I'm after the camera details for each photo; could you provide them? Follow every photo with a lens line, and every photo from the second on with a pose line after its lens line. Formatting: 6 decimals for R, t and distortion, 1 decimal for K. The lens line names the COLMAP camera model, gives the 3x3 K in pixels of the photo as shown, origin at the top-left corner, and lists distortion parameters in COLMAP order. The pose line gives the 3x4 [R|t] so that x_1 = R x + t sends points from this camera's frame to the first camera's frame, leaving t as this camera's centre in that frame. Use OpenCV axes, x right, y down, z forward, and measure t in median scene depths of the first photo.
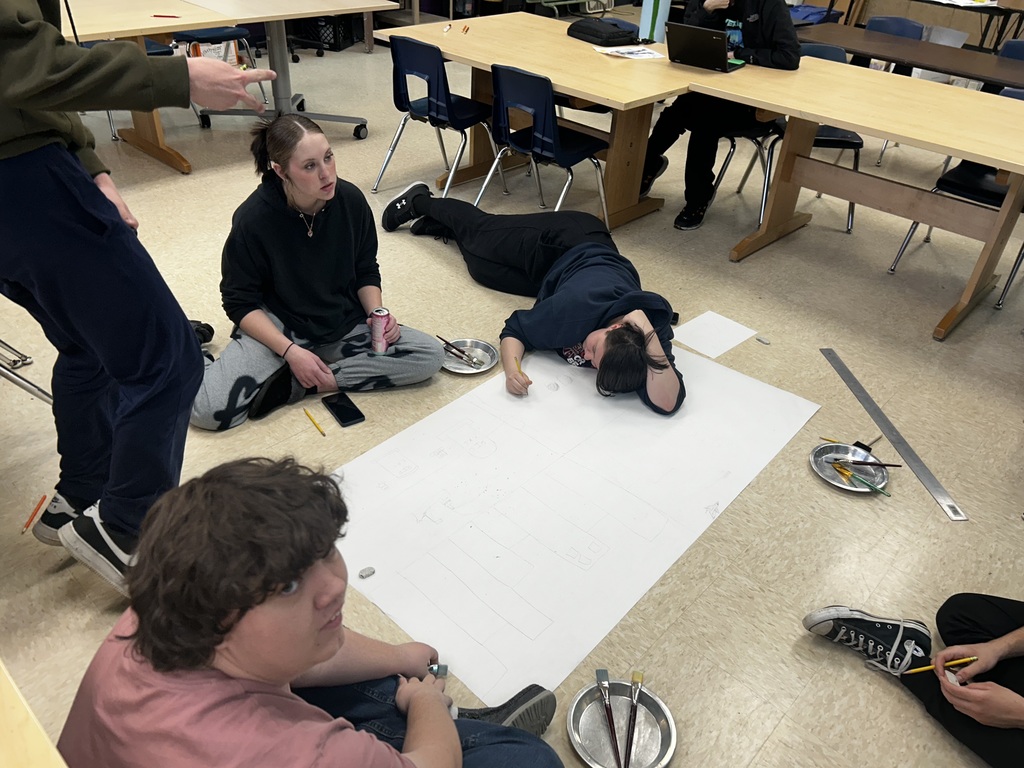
lens RADIAL K [[767.8, 0, 512.0], [0, 767.8, 384.0], [0, 0, 1]] dist [0.003275, -0.001386]
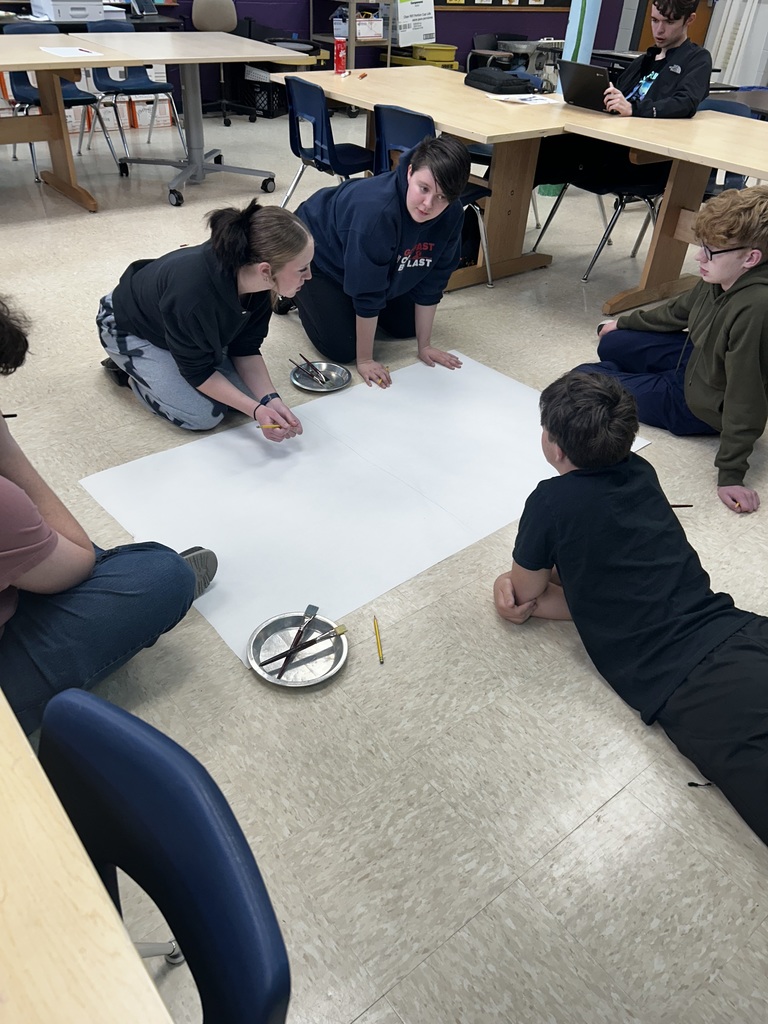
lens RADIAL K [[767.8, 0, 384.0], [0, 767.8, 512.0], [0, 0, 1]] dist [0.003275, -0.001386]
pose [[0.990949, 0.079899, -0.107874, 0.123641], [-0.077245, 0.996603, 0.028564, 0.079223], [0.109790, -0.019972, 0.993754, -0.012286]]
